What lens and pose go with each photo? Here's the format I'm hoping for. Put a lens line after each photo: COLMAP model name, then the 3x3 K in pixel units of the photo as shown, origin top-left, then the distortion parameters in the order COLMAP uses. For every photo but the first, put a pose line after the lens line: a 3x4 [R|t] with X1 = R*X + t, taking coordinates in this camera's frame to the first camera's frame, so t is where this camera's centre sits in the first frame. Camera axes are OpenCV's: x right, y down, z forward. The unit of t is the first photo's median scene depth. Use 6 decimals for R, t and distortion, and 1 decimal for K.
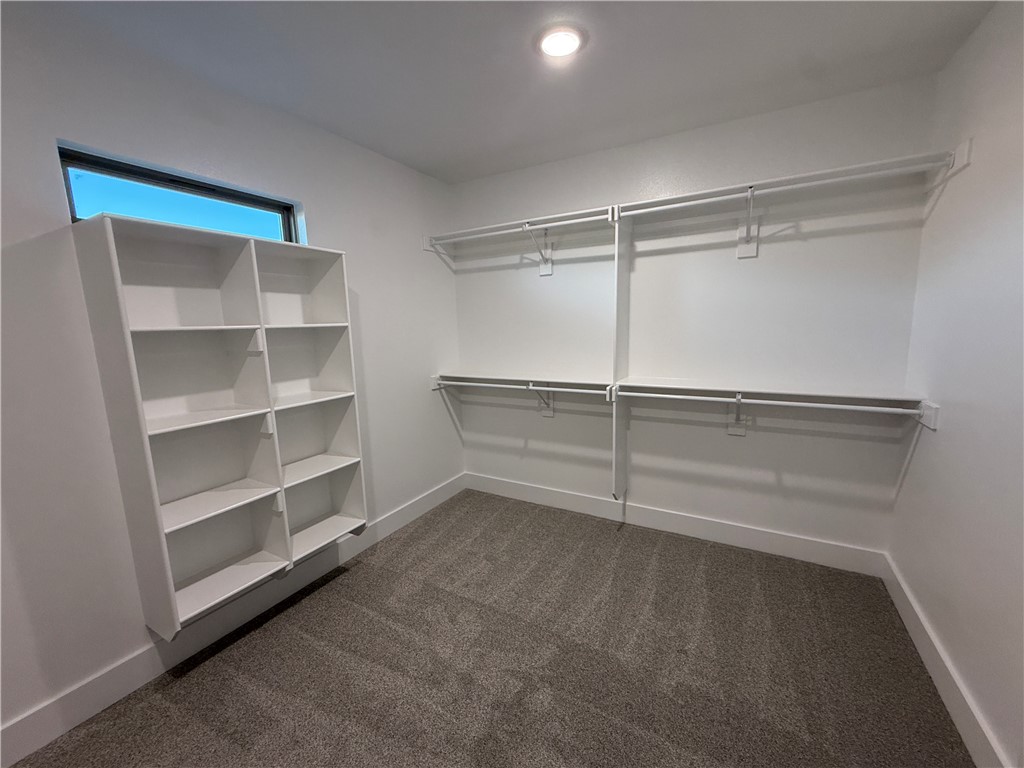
lens RADIAL K [[406.3, 0, 515.2], [0, 406.3, 384.0], [0, 0, 1]] dist [0.001397, -0.000936]
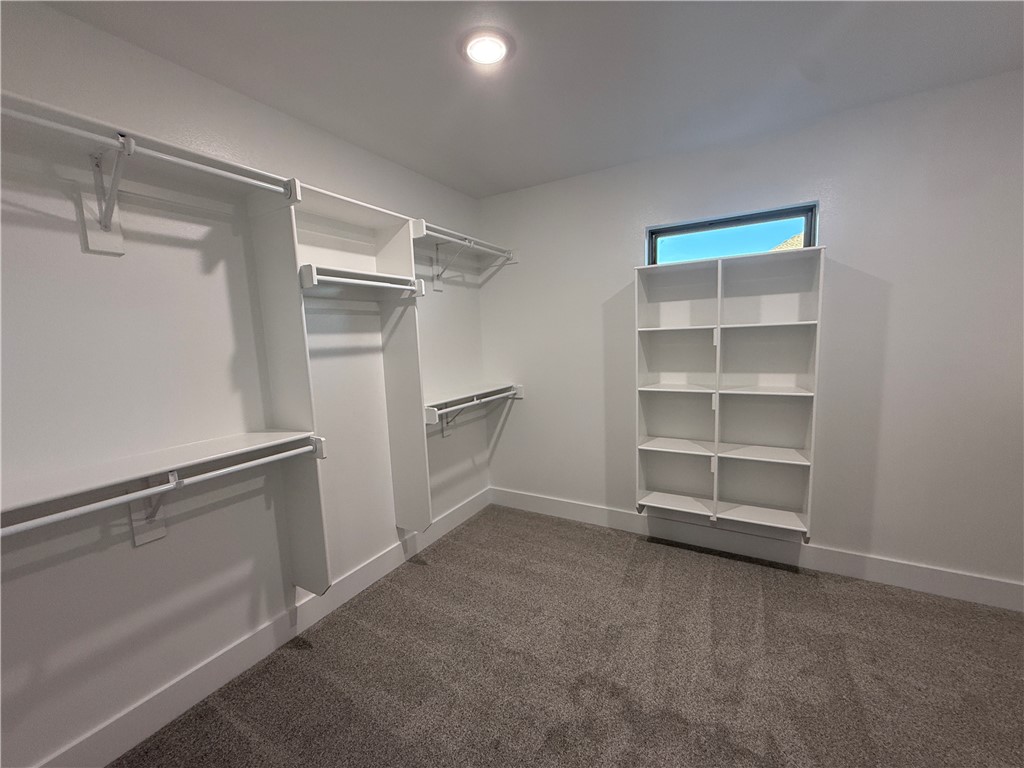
lens RADIAL K [[406.3, 0, 515.0], [0, 406.3, 385.7], [0, 0, 1]] dist [0.001397, -0.000936]
pose [[-0.009581, 0.145975, -0.989242, 0.666669], [-0.110076, 0.983121, 0.146138, -0.071762], [0.993877, 0.110291, 0.006649, 0.361339]]
